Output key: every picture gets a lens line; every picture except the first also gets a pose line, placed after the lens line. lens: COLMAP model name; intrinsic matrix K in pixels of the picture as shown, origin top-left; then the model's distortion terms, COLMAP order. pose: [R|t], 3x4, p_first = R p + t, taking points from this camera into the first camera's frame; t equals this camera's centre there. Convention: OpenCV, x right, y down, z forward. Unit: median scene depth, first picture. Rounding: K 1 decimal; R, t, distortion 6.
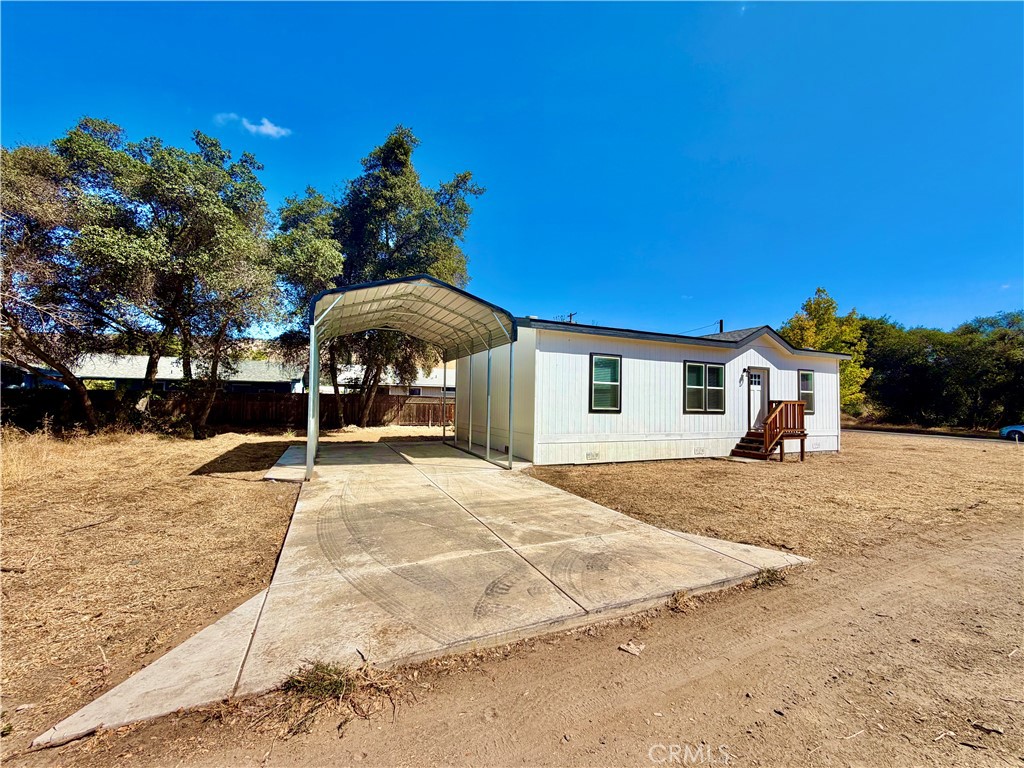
lens RADIAL K [[408.8, 0, 513.8], [0, 408.8, 385.0], [0, 0, 1]] dist [-0.003391, 0.001730]
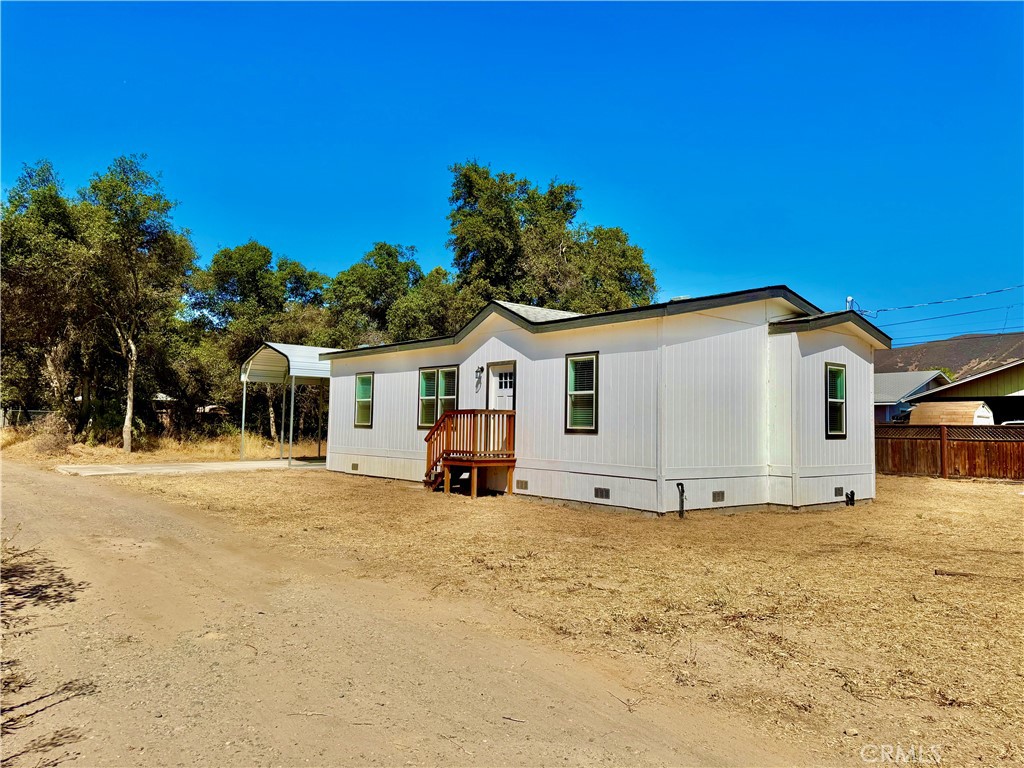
lens RADIAL K [[732.2, 0, 522.0], [0, 732.2, 389.5], [0, 0, 1]] dist [0.050932, -0.044408]
pose [[0.292364, -0.058026, -0.954545, 1.854620], [0.037271, 0.998090, -0.049257, 0.066587], [0.955581, -0.021176, 0.293968, 0.708023]]
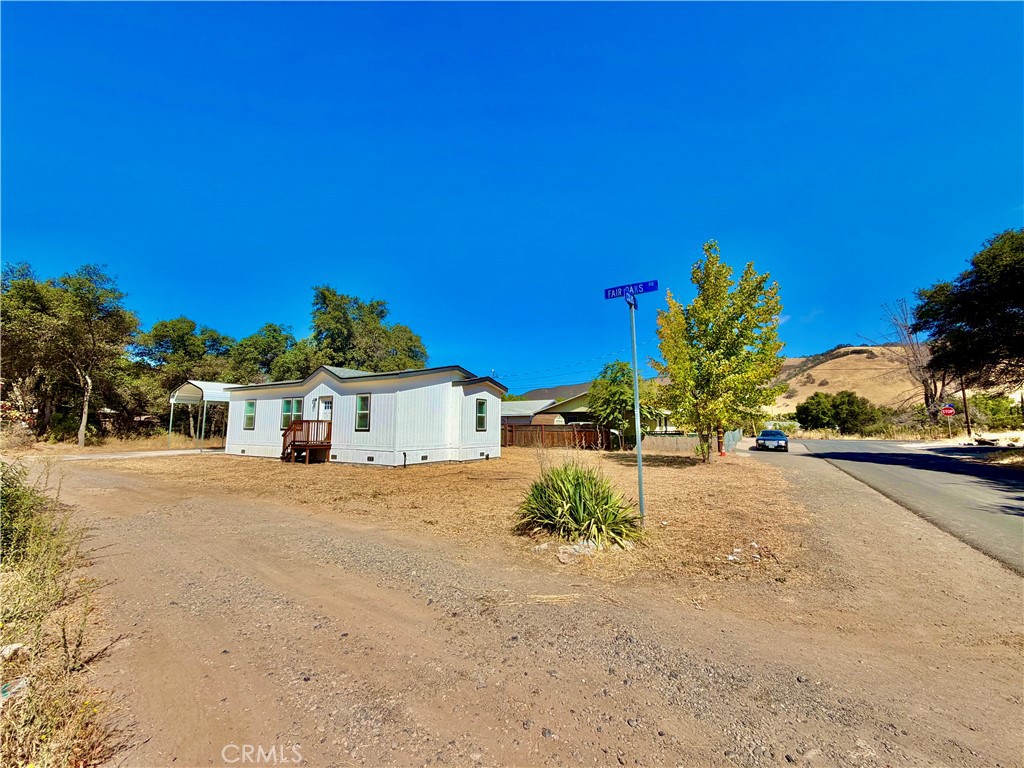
lens RADIAL K [[408.8, 0, 515.4], [0, 408.8, 386.1], [0, 0, 1]] dist [-0.003391, 0.001730]
pose [[0.591622, -0.093288, -0.800800, 2.179373], [0.047002, 0.995584, -0.081255, 0.066889], [0.804844, 0.010433, 0.593395, 0.733328]]
